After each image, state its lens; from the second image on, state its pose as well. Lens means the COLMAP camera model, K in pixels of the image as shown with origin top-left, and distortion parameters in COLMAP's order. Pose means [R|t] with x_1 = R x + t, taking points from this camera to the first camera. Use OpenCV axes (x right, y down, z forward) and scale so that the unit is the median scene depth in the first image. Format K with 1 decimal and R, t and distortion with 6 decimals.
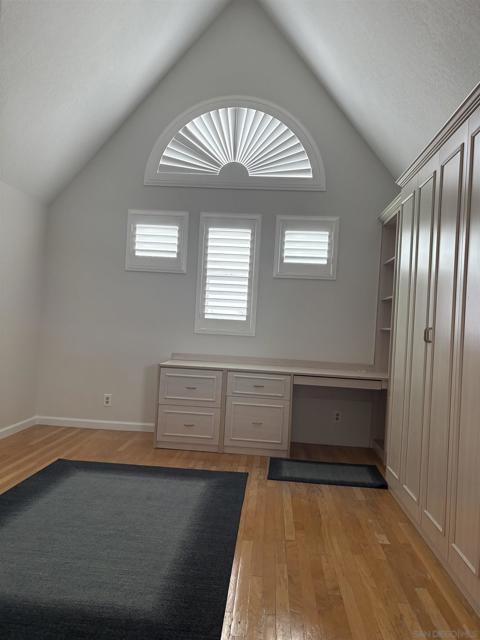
lens RADIAL K [[481.5, 0, 234.6], [0, 481.5, 318.6], [0, 0, 1]] dist [0.050693, -0.059793]
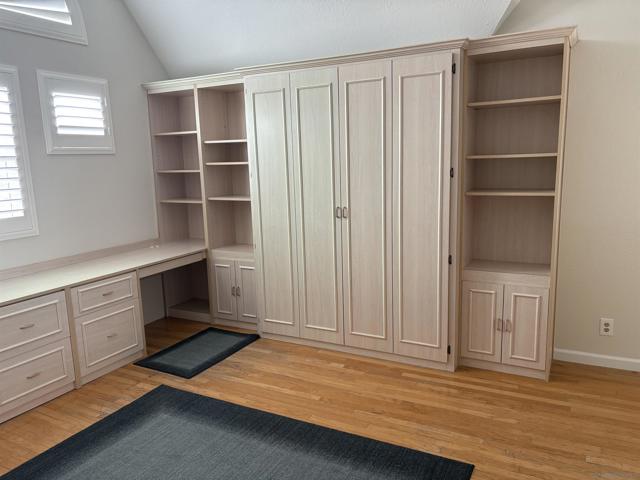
lens RADIAL K [[481.5, 0, 323.8], [0, 481.5, 240.7], [0, 0, 1]] dist [0.050693, -0.059793]
pose [[0.387152, -0.220554, 0.895248, -0.549831], [0.037784, 0.973948, 0.223603, -0.125902], [-0.921241, -0.052742, 0.385399, 0.337642]]
